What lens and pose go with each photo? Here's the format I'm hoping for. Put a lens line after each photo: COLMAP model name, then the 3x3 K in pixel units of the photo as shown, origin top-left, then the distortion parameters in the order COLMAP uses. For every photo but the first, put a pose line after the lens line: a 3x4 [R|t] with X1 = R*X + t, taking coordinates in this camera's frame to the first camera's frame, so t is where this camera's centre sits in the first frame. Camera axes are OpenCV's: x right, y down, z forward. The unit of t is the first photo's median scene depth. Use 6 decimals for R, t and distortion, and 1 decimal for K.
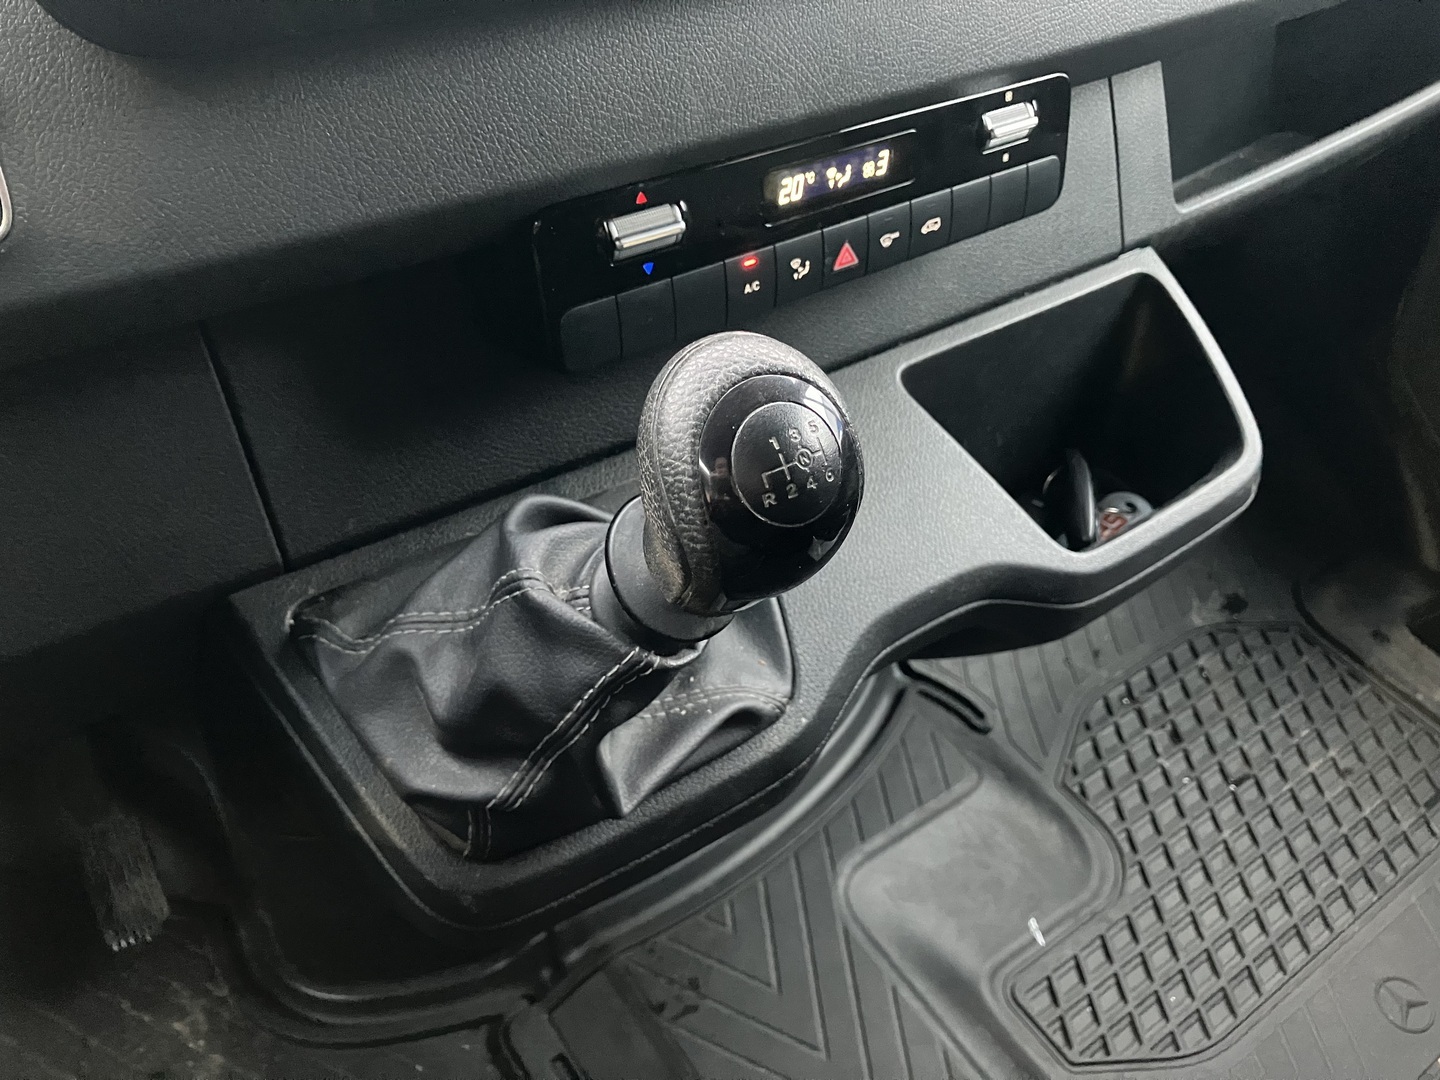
lens RADIAL K [[1312.9, 0, 720.0], [0, 1312.9, 540.0], [0, 0, 1]] dist [0.085706, -0.376823]
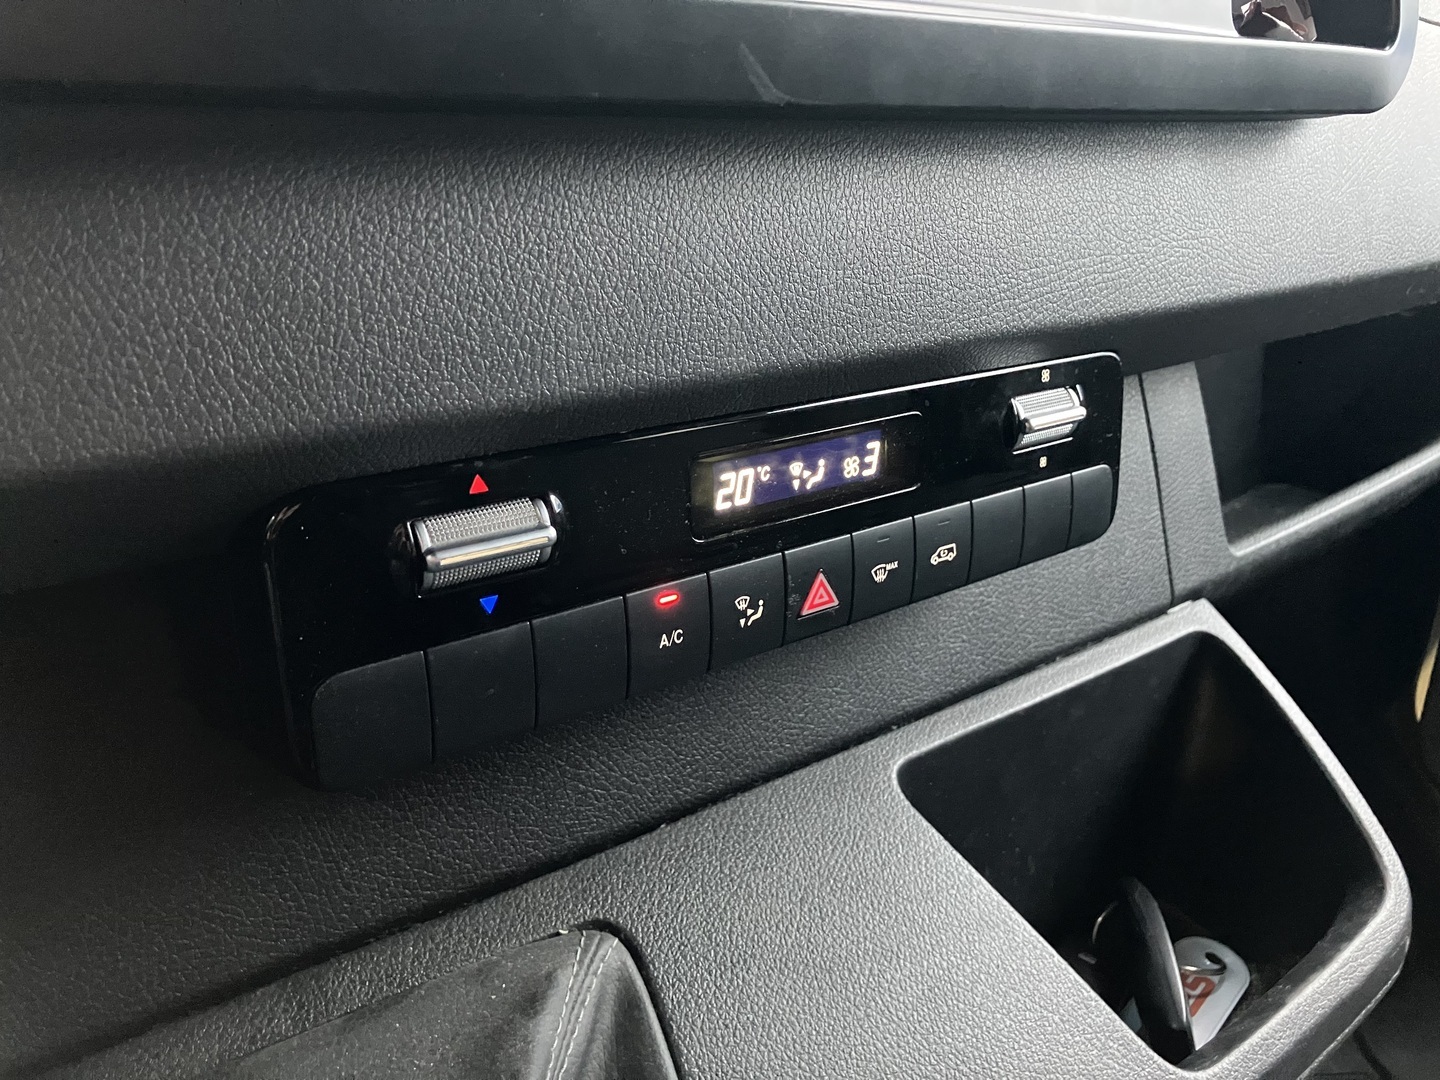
lens RADIAL K [[1219.0, 0, 720.0], [0, 1219.0, 540.0], [0, 0, 1]] dist [0.081182, -0.106859]
pose [[0.998665, 0.015647, 0.049231, 0.017810], [-0.001453, 0.961154, -0.276010, -0.077456], [-0.051637, 0.275570, 0.959893, 0.427705]]
